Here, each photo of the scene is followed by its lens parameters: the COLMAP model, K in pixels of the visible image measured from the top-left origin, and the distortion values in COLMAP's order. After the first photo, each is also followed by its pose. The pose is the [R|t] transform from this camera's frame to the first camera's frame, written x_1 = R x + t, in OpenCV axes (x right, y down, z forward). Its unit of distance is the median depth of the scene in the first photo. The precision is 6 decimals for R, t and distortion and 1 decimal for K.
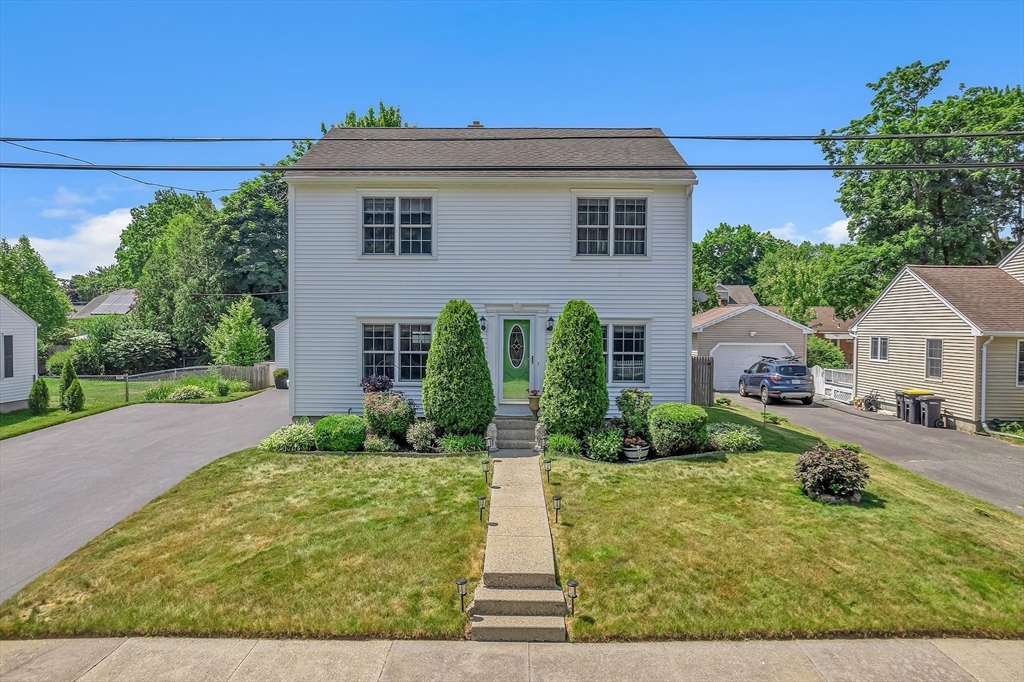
lens RADIAL K [[645.3, 0, 510.6], [0, 645.3, 323.8], [0, 0, 1]] dist [-0.000731, 0.000621]
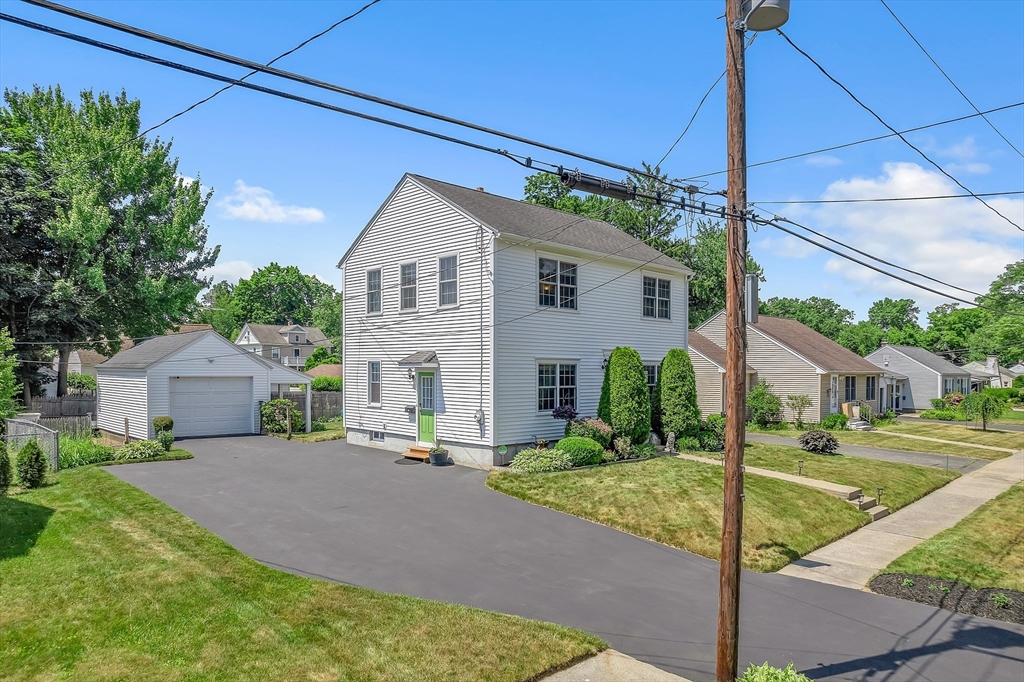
lens RADIAL K [[662.3, 0, 513.6], [0, 662.3, 366.1], [0, 0, 1]] dist [0.003733, 0.001982]
pose [[0.706358, 0.001058, 0.707854, -1.128630], [-0.003076, 0.999994, 0.001574, 0.002277], [-0.707848, -0.003289, 0.706357, 0.169322]]
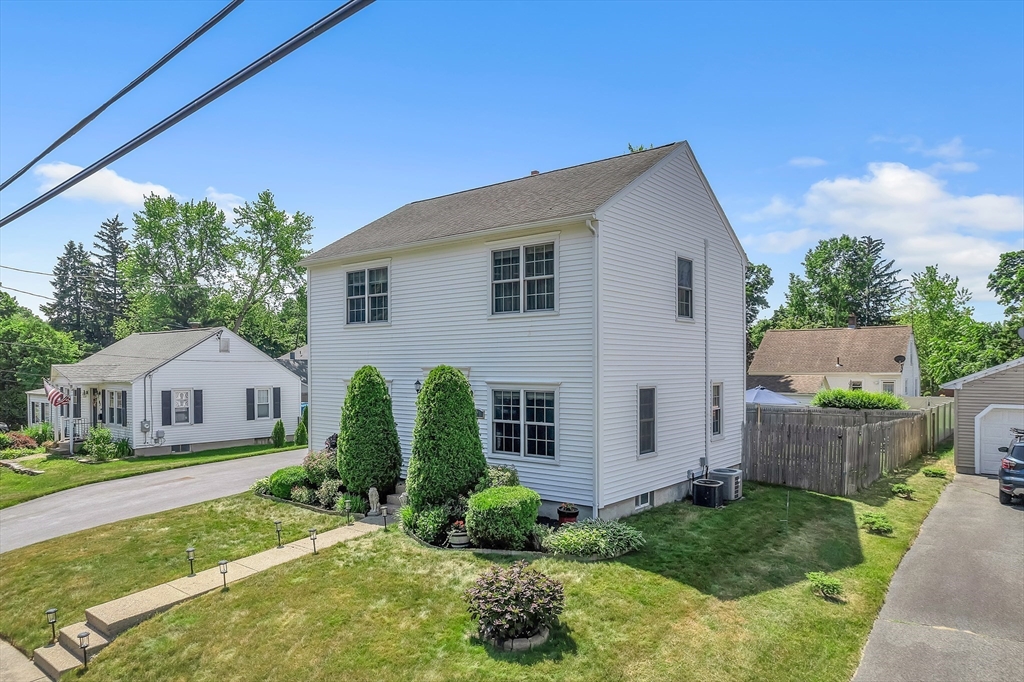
lens RADIAL K [[668.1, 0, 512.3], [0, 668.1, 357.3], [0, 0, 1]] dist [-0.030892, -0.000474]
pose [[0.785267, -0.017124, -0.618920, 0.705708], [0.009020, 0.999828, -0.016220, -0.028930], [0.619091, 0.007154, 0.785286, 0.274187]]
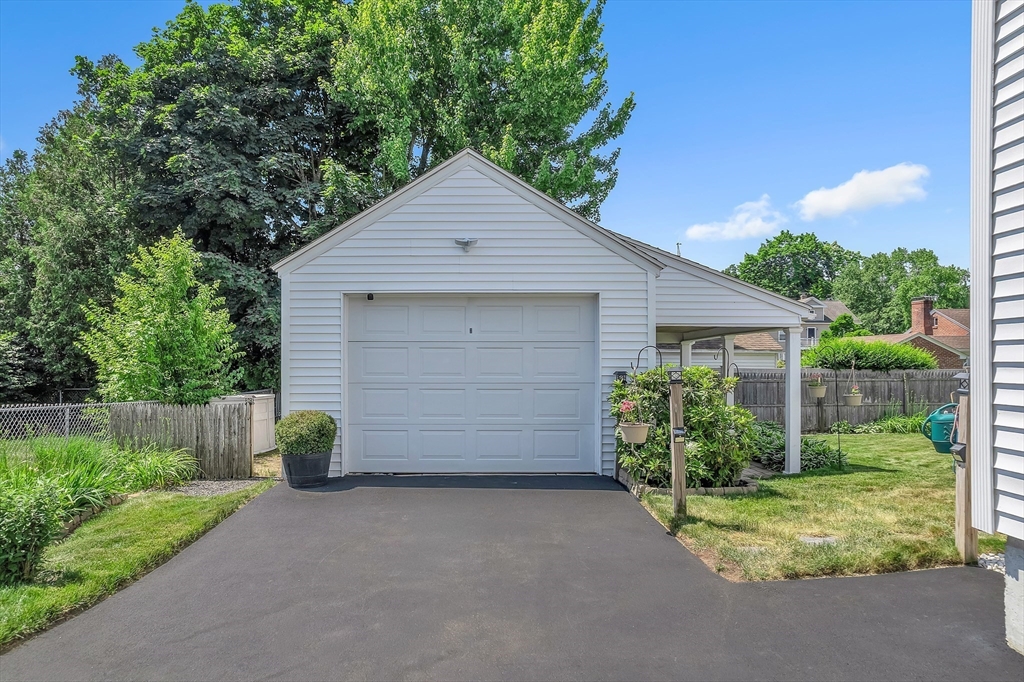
lens RADIAL K [[662.3, 0, 513.6], [0, 662.3, 366.1], [0, 0, 1]] dist [0.003733, 0.001982]
pose [[0.999231, -0.005453, 0.038832, -0.498634], [0.005057, 0.999934, 0.010294, 0.083757], [-0.038885, -0.010090, 0.999193, 1.290537]]
